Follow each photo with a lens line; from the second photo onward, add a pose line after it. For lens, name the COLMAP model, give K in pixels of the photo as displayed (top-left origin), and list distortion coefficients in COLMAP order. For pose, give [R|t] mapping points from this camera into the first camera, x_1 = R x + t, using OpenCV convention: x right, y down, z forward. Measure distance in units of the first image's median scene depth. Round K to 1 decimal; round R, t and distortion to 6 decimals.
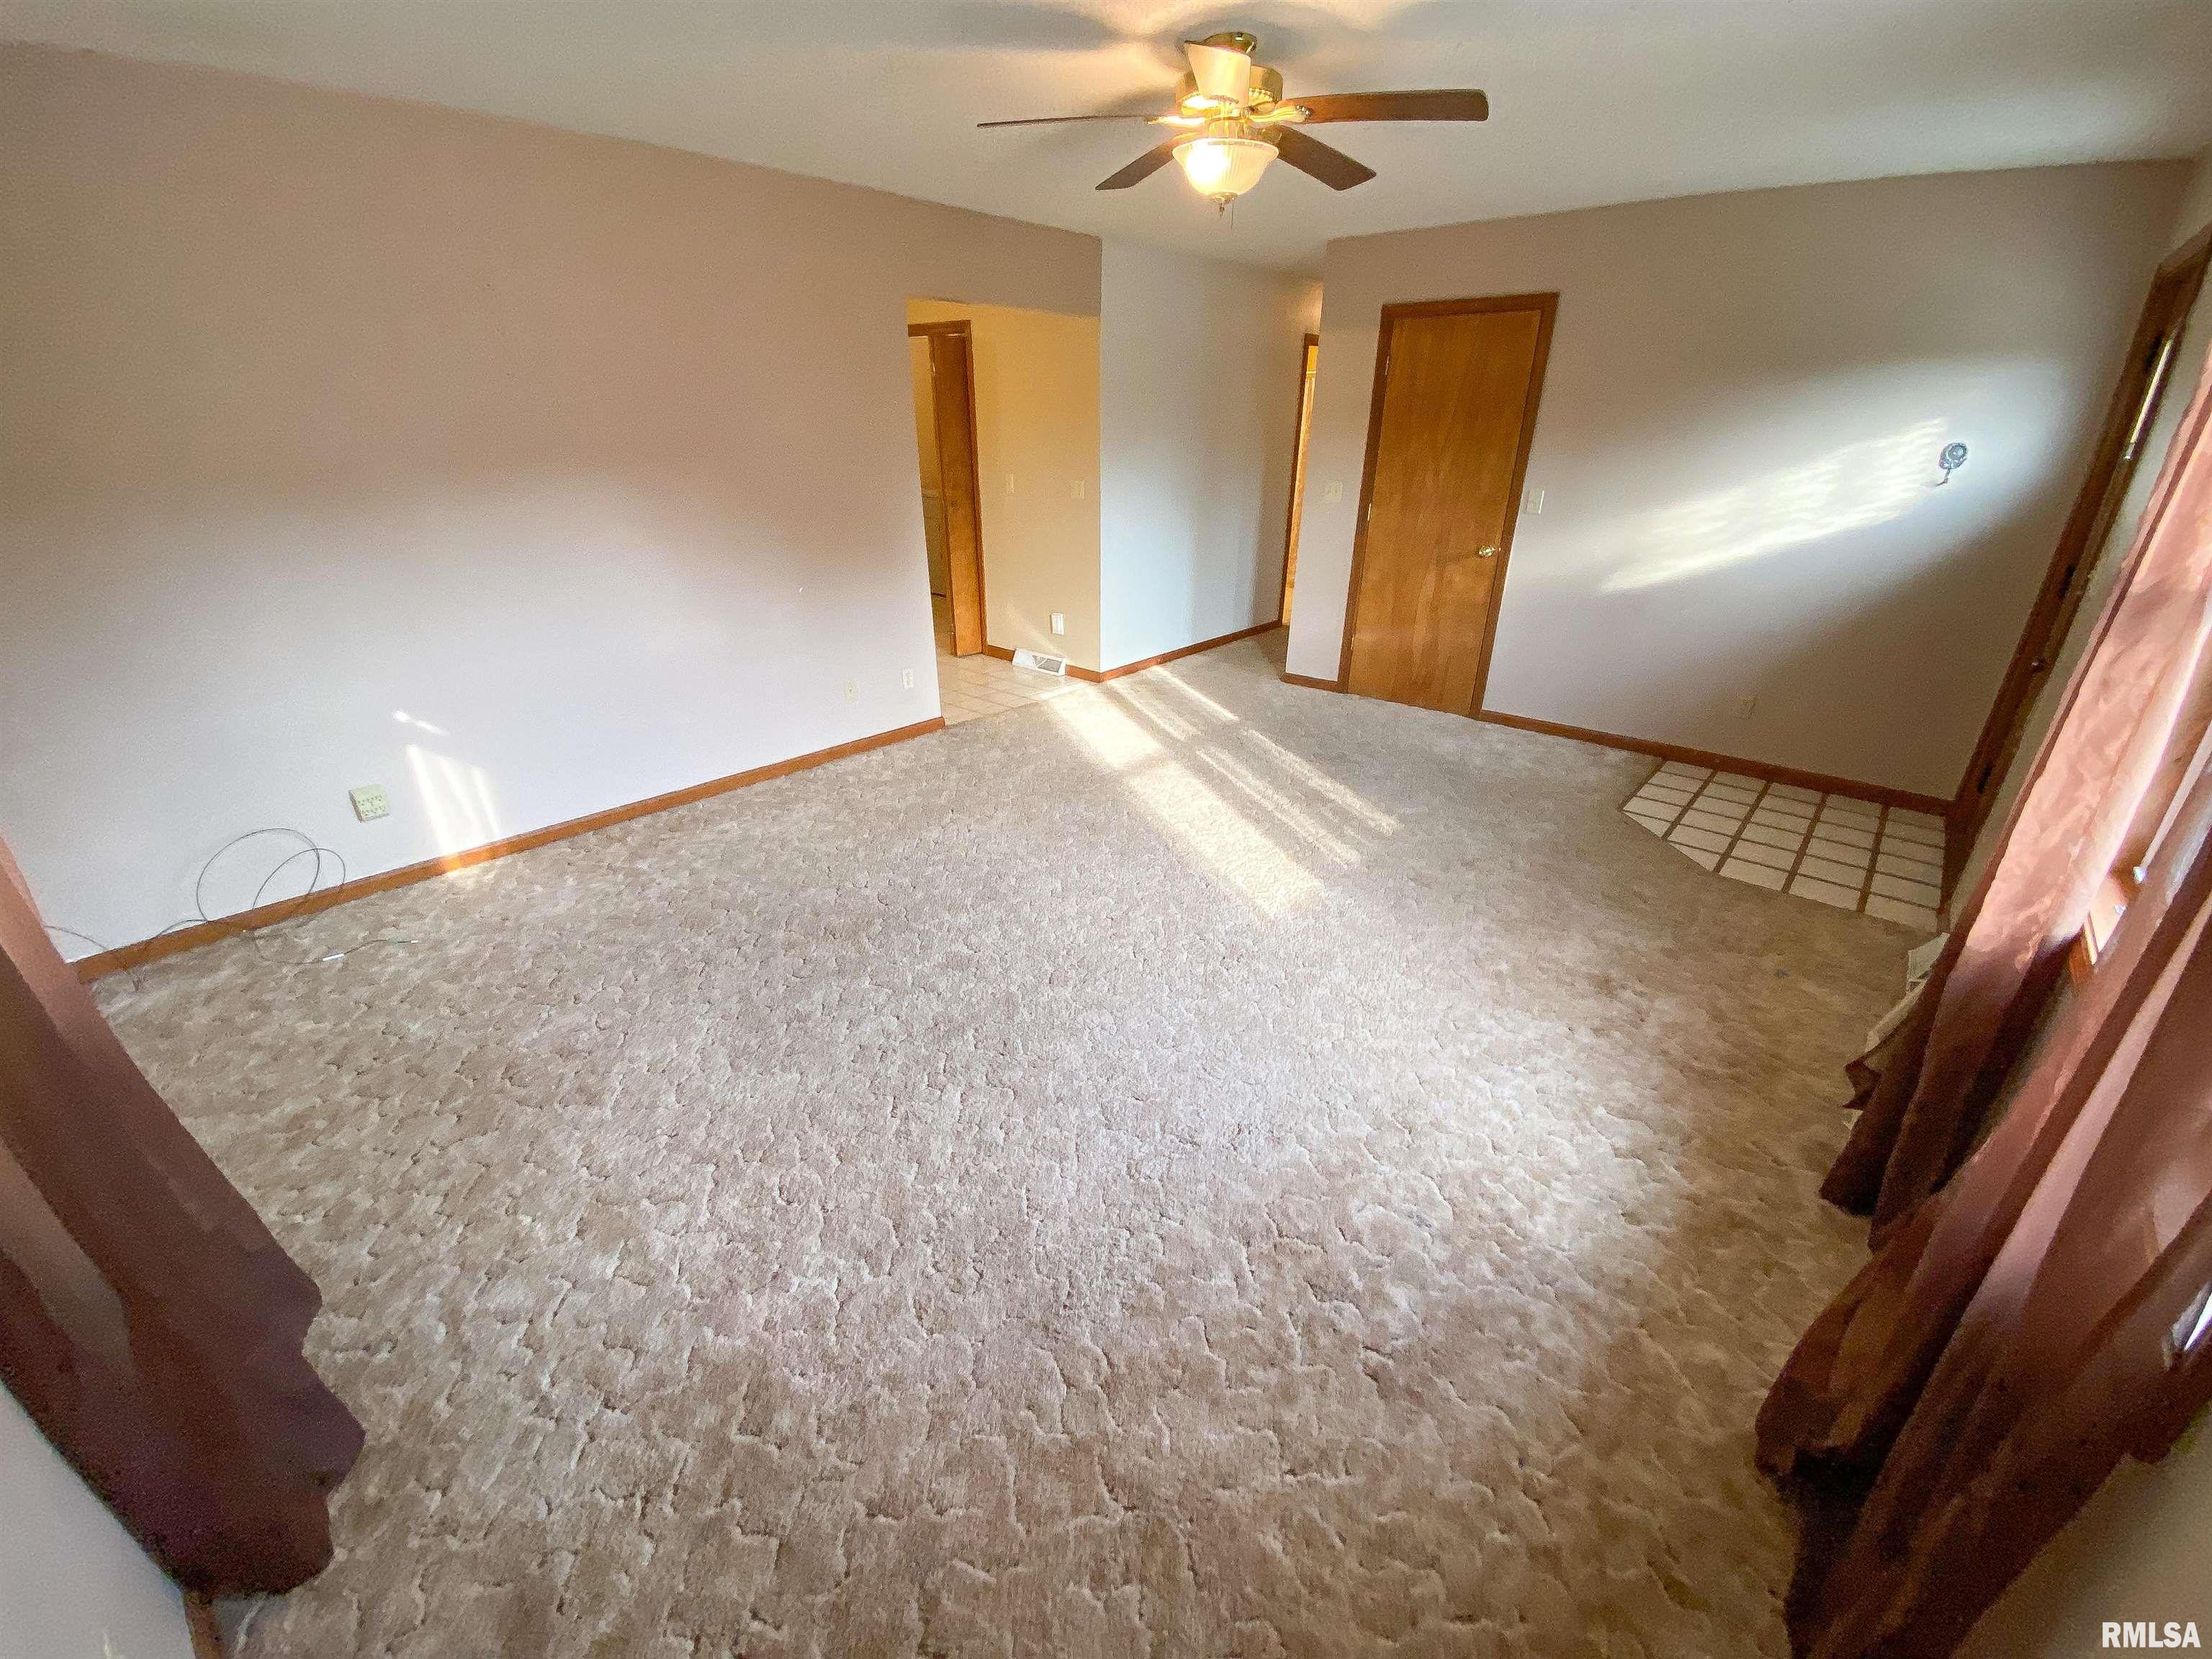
lens RADIAL K [[891.8, 0, 1107.6], [0, 891.8, 834.5], [0, 0, 1]] dist [0.029169, -0.023459]
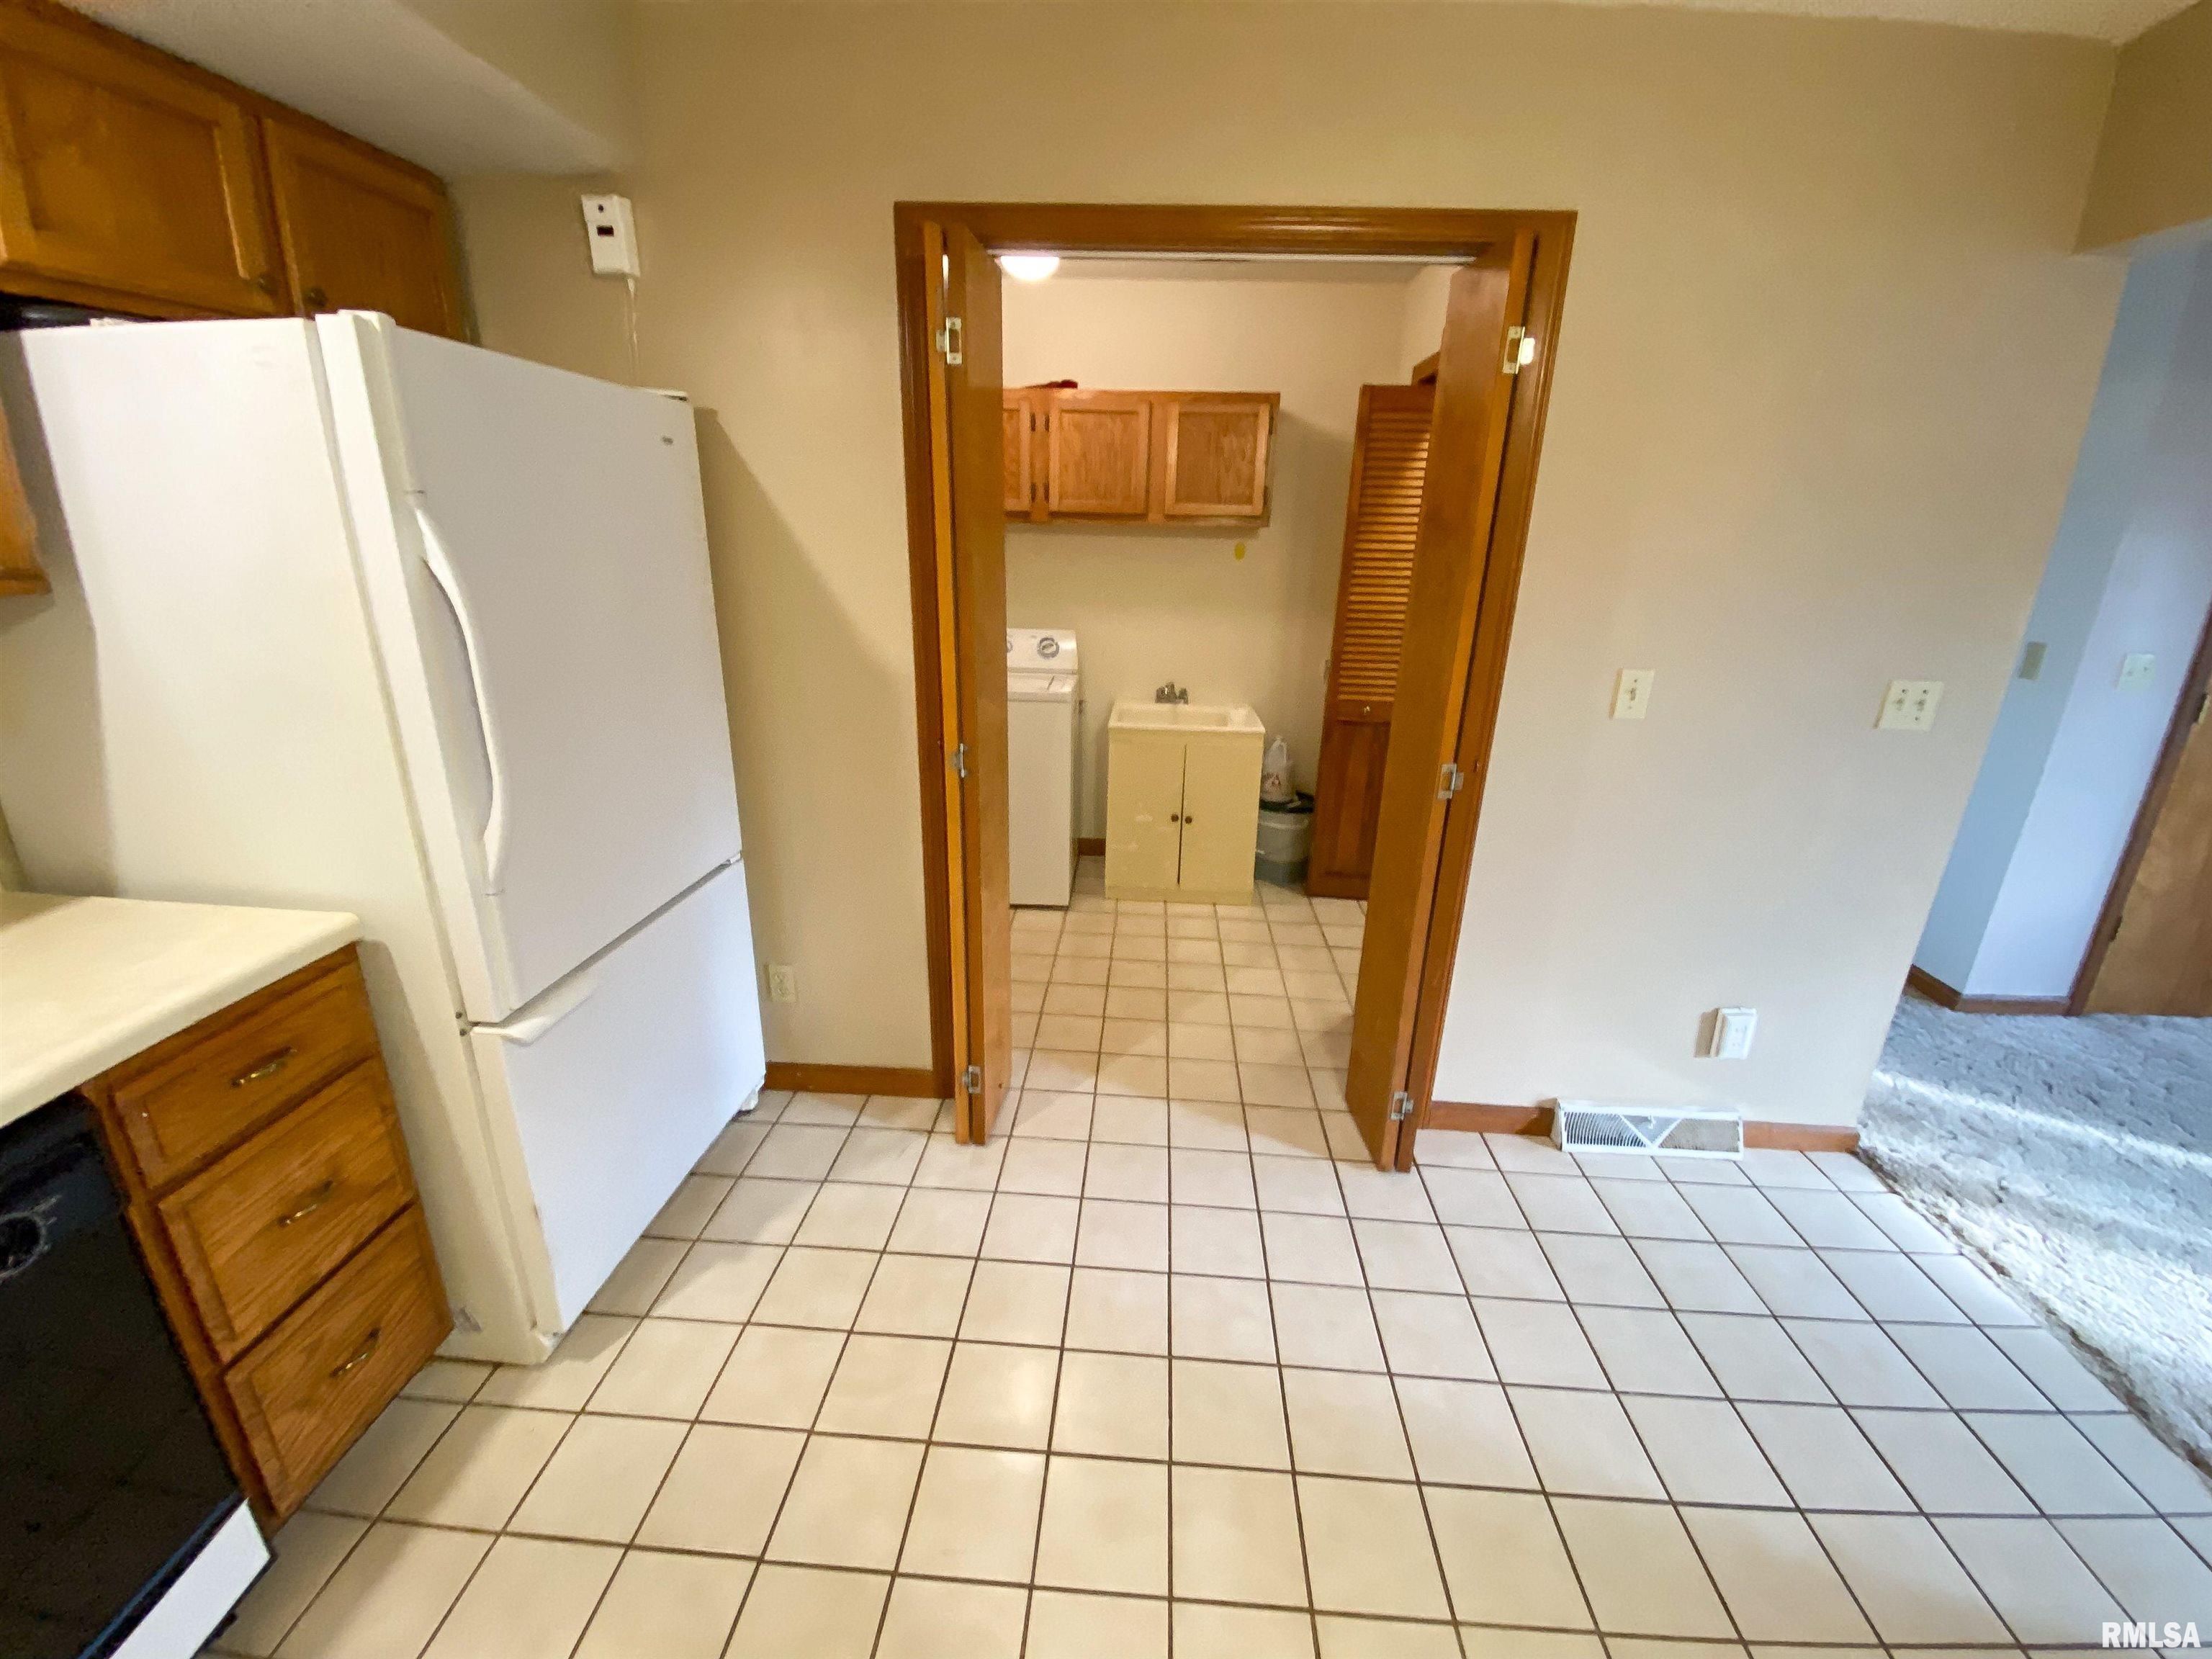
lens RADIAL K [[891.8, 0, 1107.6], [0, 891.8, 834.5], [0, 0, 1]] dist [0.029169, -0.023459]
pose [[0.797704, -0.179654, 0.575668, -0.730706], [0.234216, 0.971953, -0.021228, -0.574082], [-0.555708, 0.151764, 0.817408, 1.266956]]
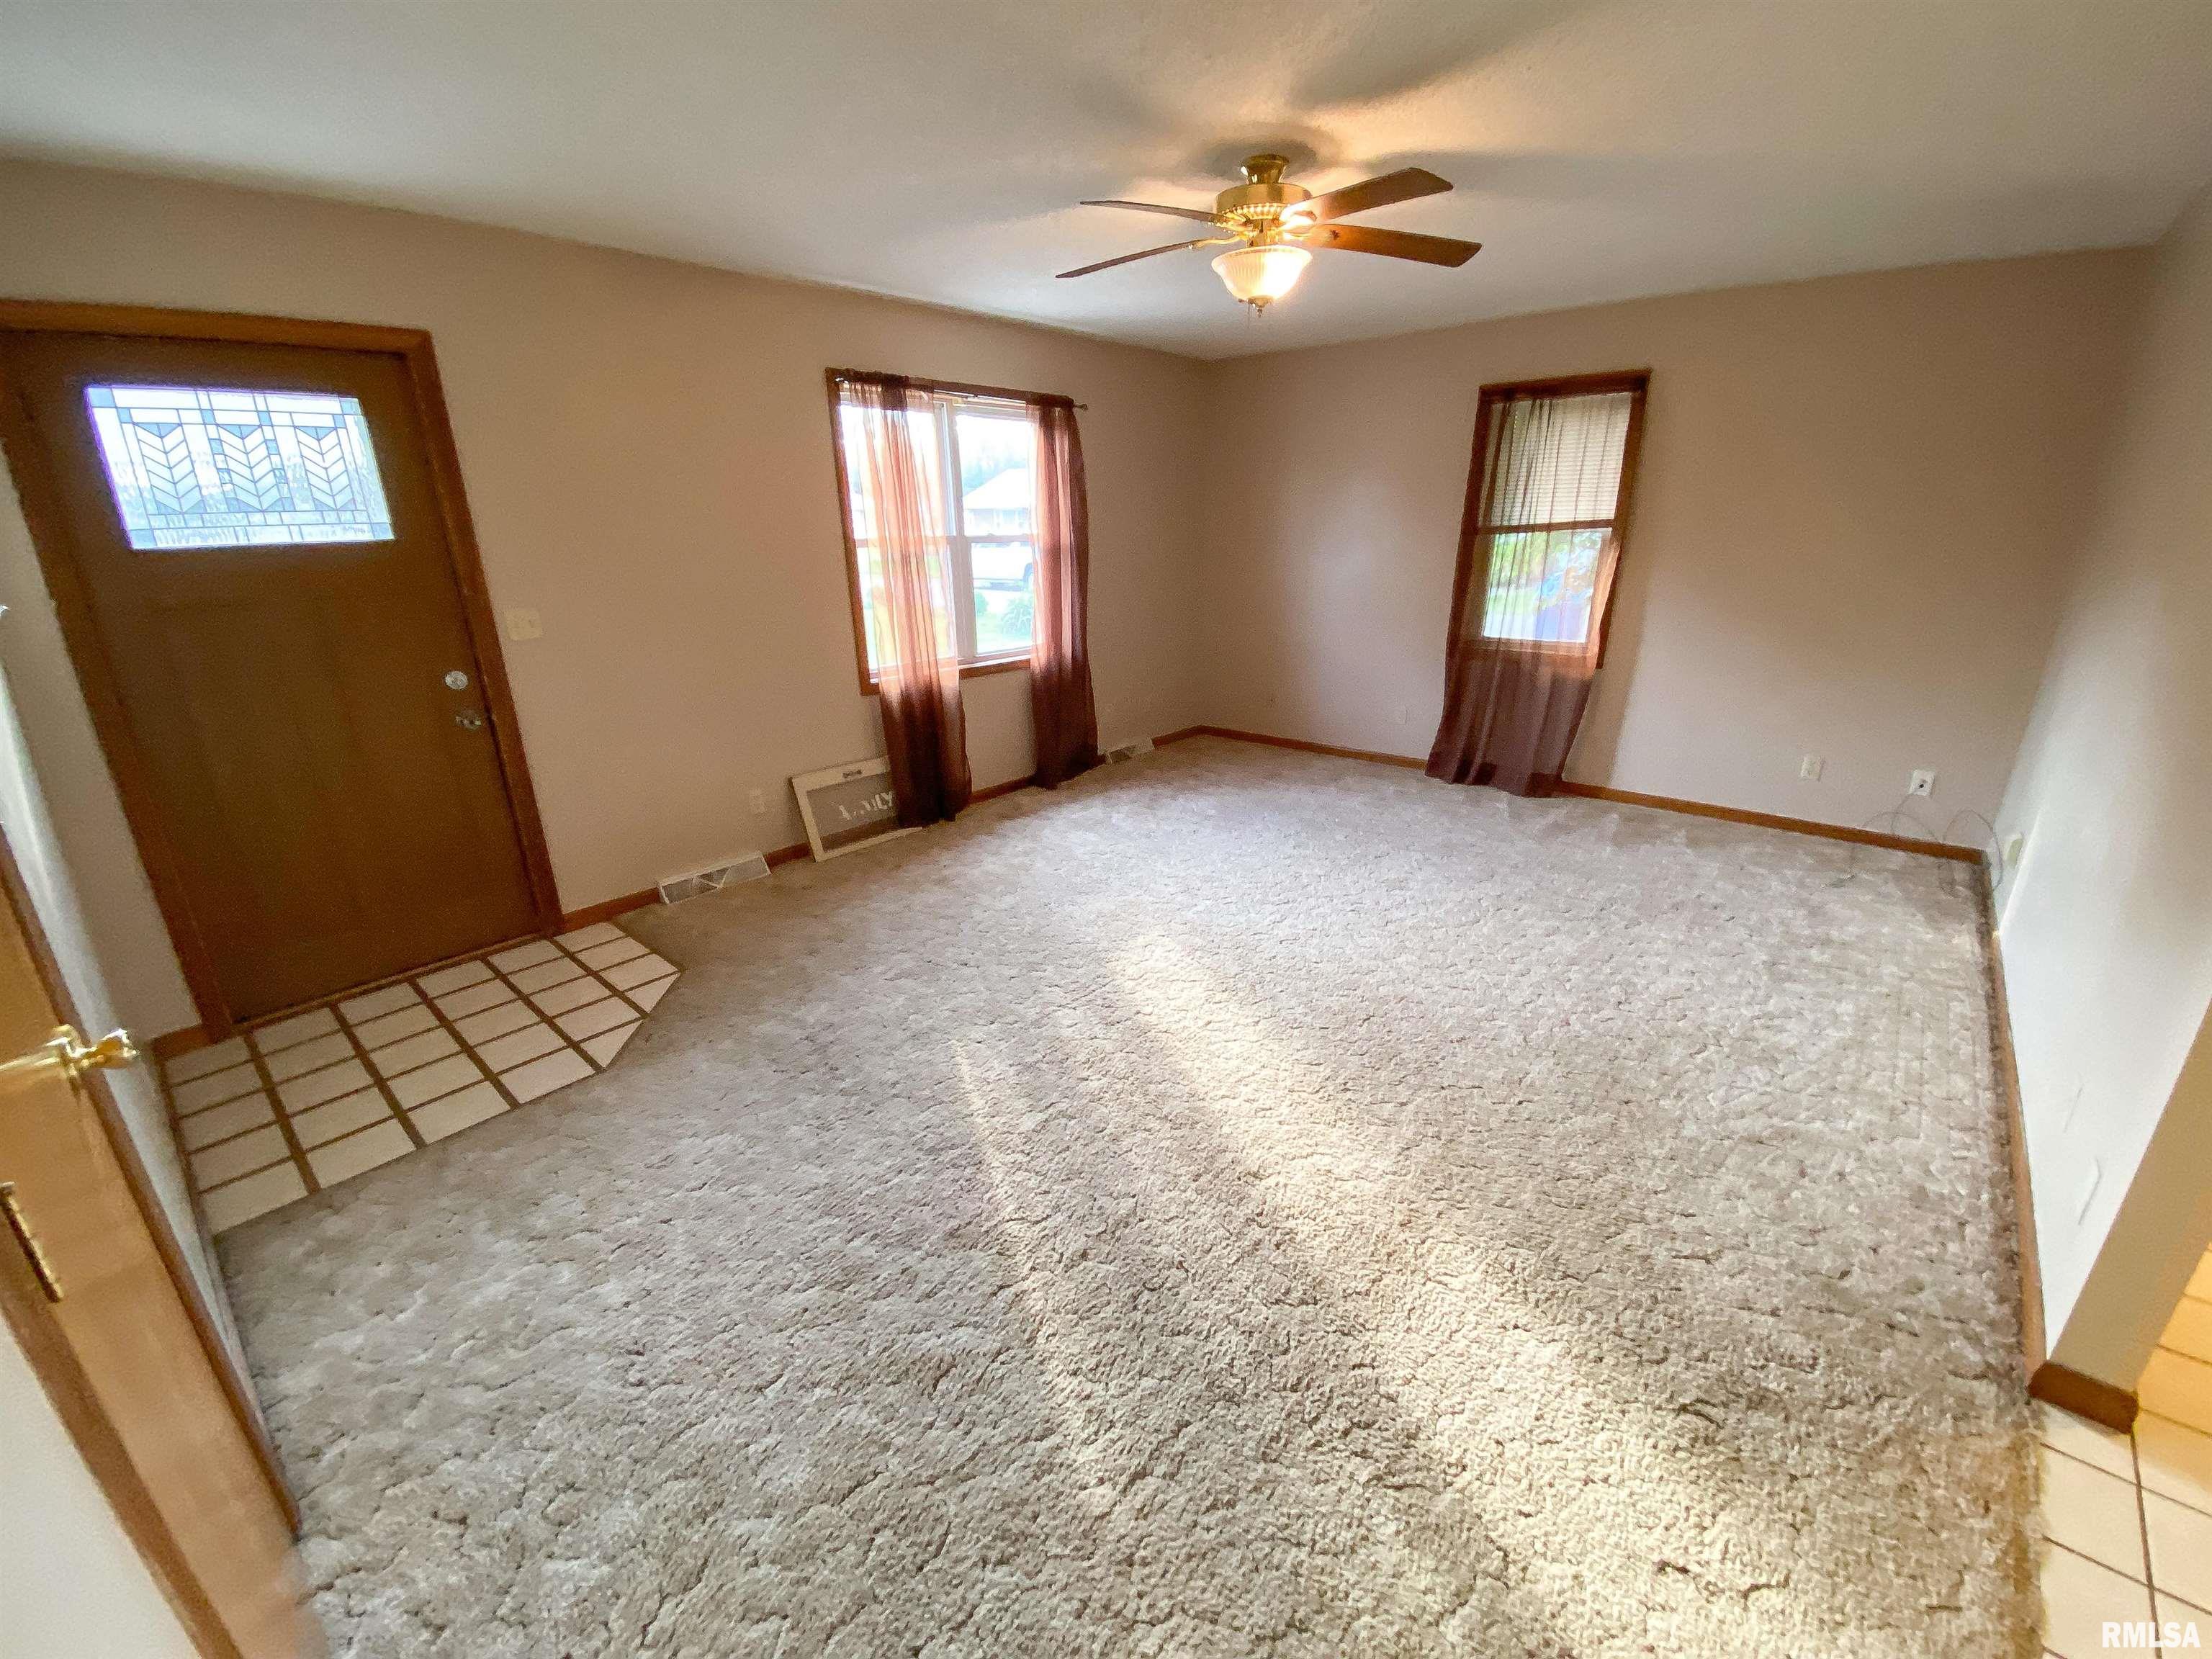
lens RADIAL K [[891.8, 0, 1107.6], [0, 891.8, 834.5], [0, 0, 1]] dist [0.029169, -0.023459]
pose [[-0.999955, 0.004977, 0.008048, 0.188572], [0.009178, 0.717152, 0.696856, -0.631602], [-0.002304, 0.696899, -0.717166, 1.394494]]
